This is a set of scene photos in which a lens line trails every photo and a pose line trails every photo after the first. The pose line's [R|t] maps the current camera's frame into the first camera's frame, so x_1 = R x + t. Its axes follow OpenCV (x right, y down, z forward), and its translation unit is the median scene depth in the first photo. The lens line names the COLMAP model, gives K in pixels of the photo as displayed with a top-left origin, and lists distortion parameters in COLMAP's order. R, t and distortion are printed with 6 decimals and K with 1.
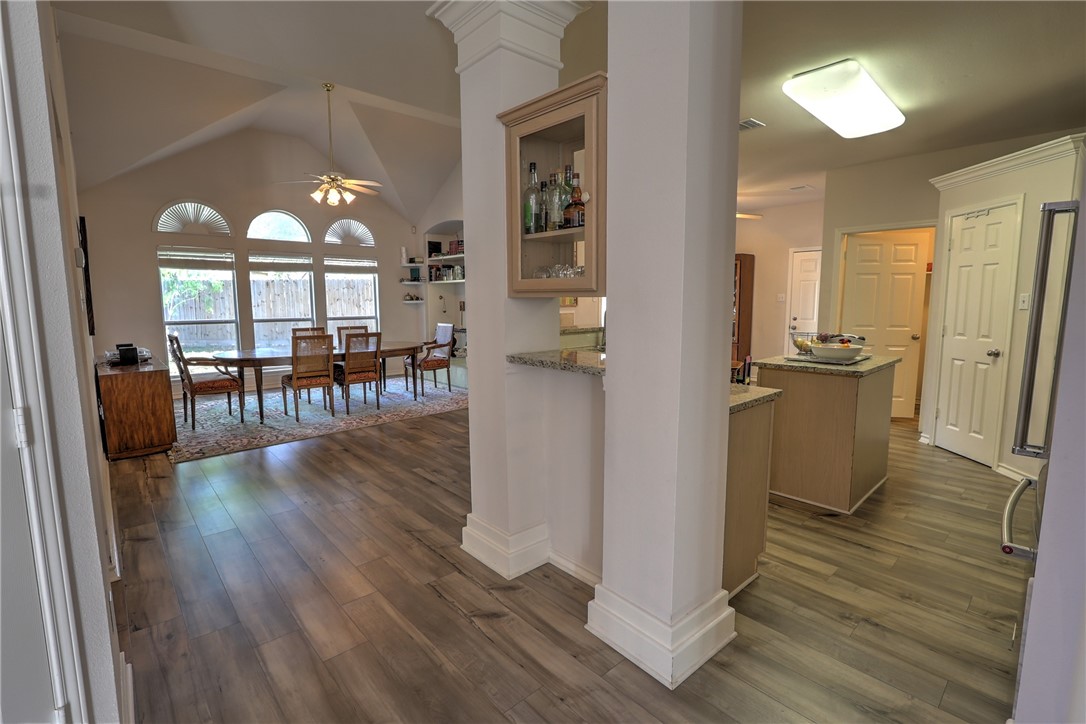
lens RADIAL K [[493.4, 0, 539.4], [0, 493.4, 359.7], [0, 0, 1]] dist [-0.017848, 0.000912]
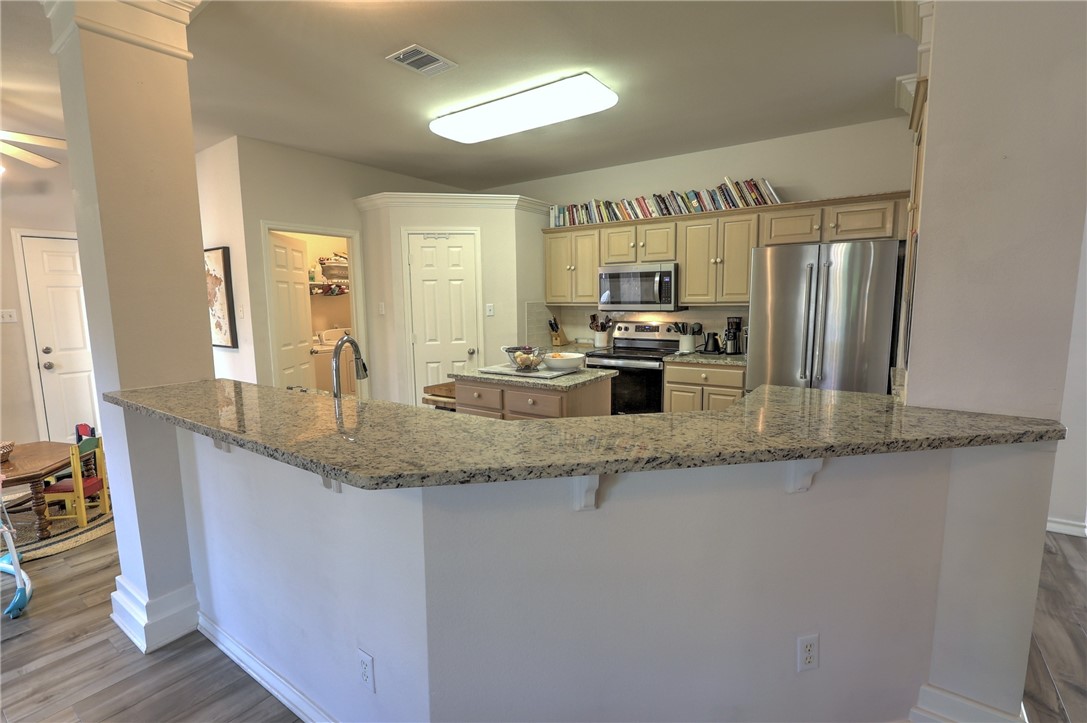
lens RADIAL K [[502.3, 0, 543.5], [0, 502.3, 361.5], [0, 0, 1]] dist [-0.018939, 0.000001]
pose [[-0.222104, -0.113875, 0.968350, -0.216292], [0.134804, 0.980032, 0.146168, -0.091667], [-0.965659, 0.163002, -0.202318, 0.653329]]
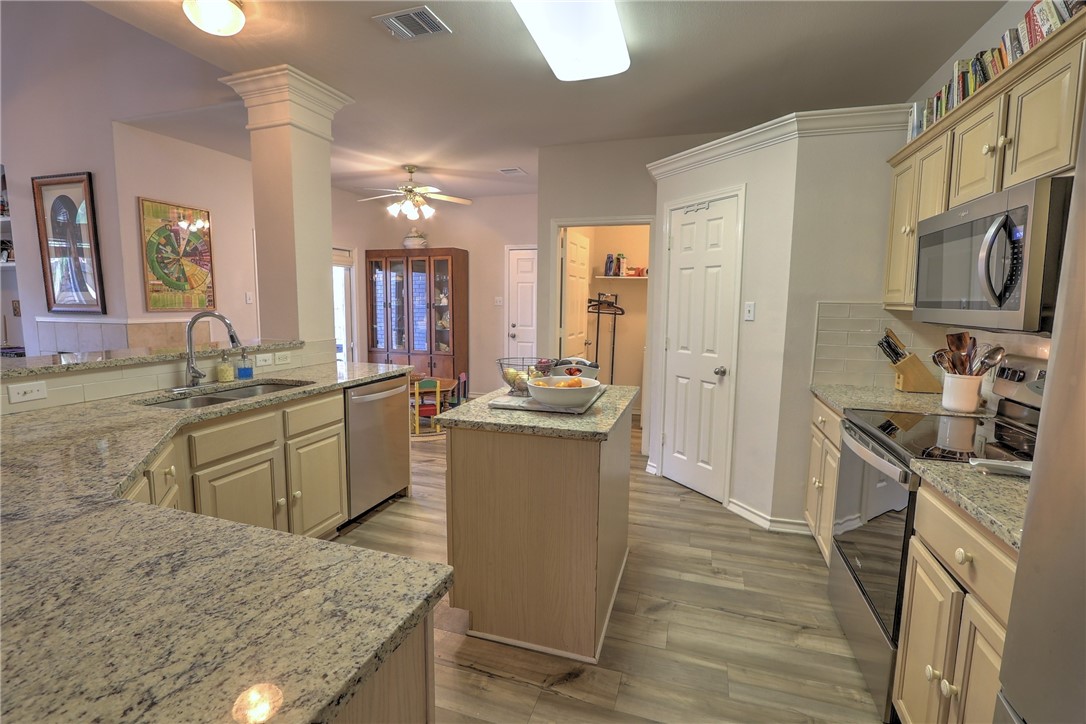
lens RADIAL K [[498.4, 0, 541.1], [0, 498.4, 361.3], [0, 0, 1]] dist [-0.017117, 0.001384]
pose [[0.866782, -0.044212, 0.496723, 0.138687], [0.044129, 0.998955, 0.011908, -0.033081], [-0.496731, 0.011598, 0.867827, 0.240070]]
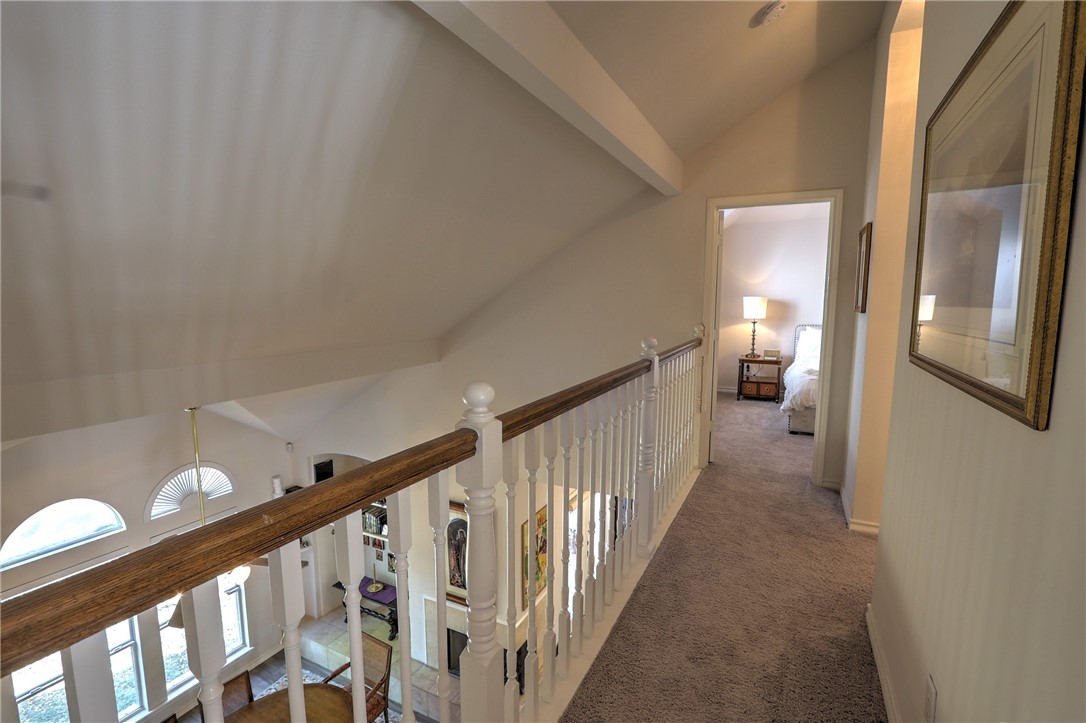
lens RADIAL K [[498.4, 0, 541.1], [0, 498.4, 360.8], [0, 0, 1]] dist [-0.017117, 0.001384]
pose [[0.936404, -0.038825, 0.348770, -0.226268], [0.039621, 0.999203, 0.004853, -0.526619], [-0.348681, 0.009274, 0.937196, 0.294071]]
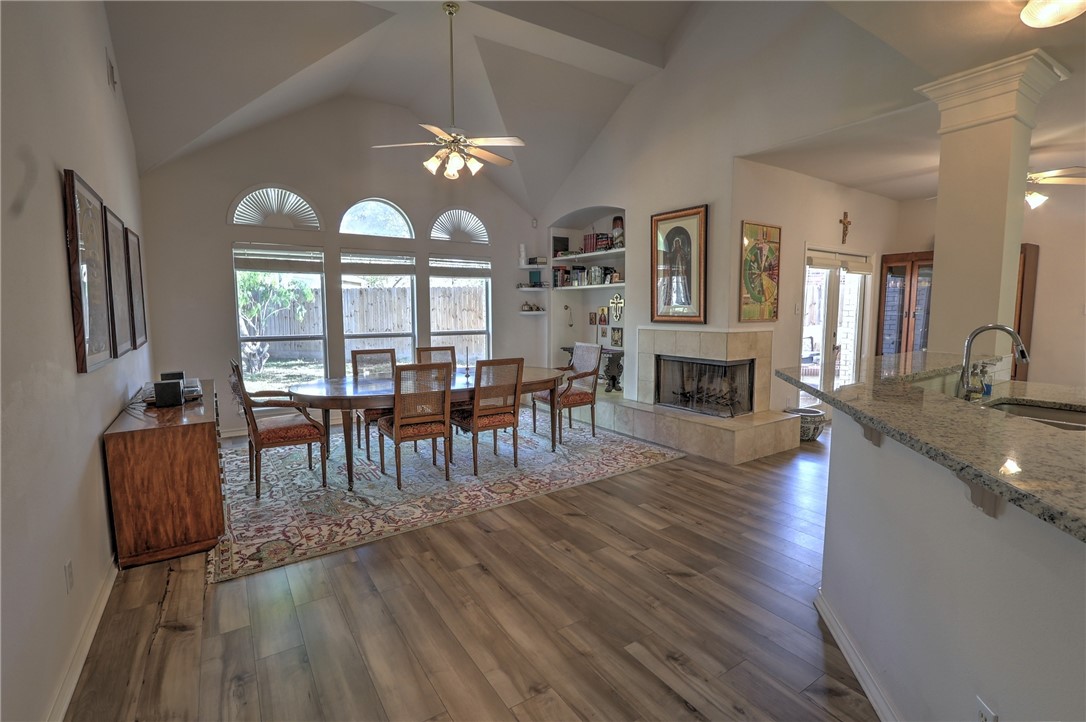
lens RADIAL K [[498.4, 0, 541.1], [0, 498.4, 360.3], [0, 0, 1]] dist [-0.017117, 0.001384]
pose [[0.988167, 0.016979, -0.152439, -0.165405], [-0.019844, 0.999654, -0.017292, -0.038246], [0.152093, 0.020112, 0.988162, 0.290559]]
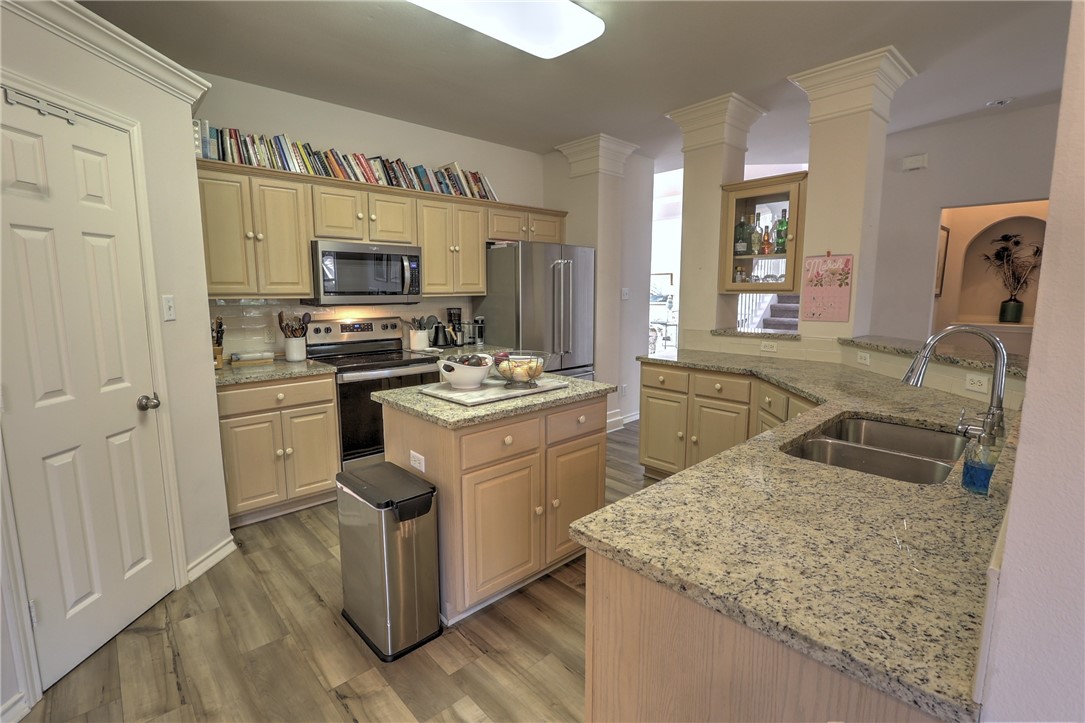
lens RADIAL K [[496.7, 0, 542.5], [0, 496.7, 361.5], [0, 0, 1]] dist [-0.016786, 0.000194]
pose [[-0.999814, 0.013251, -0.014017, 0.297622], [0.009114, 0.964970, 0.262200, -0.120770], [0.017000, 0.262024, -0.964912, 0.920843]]
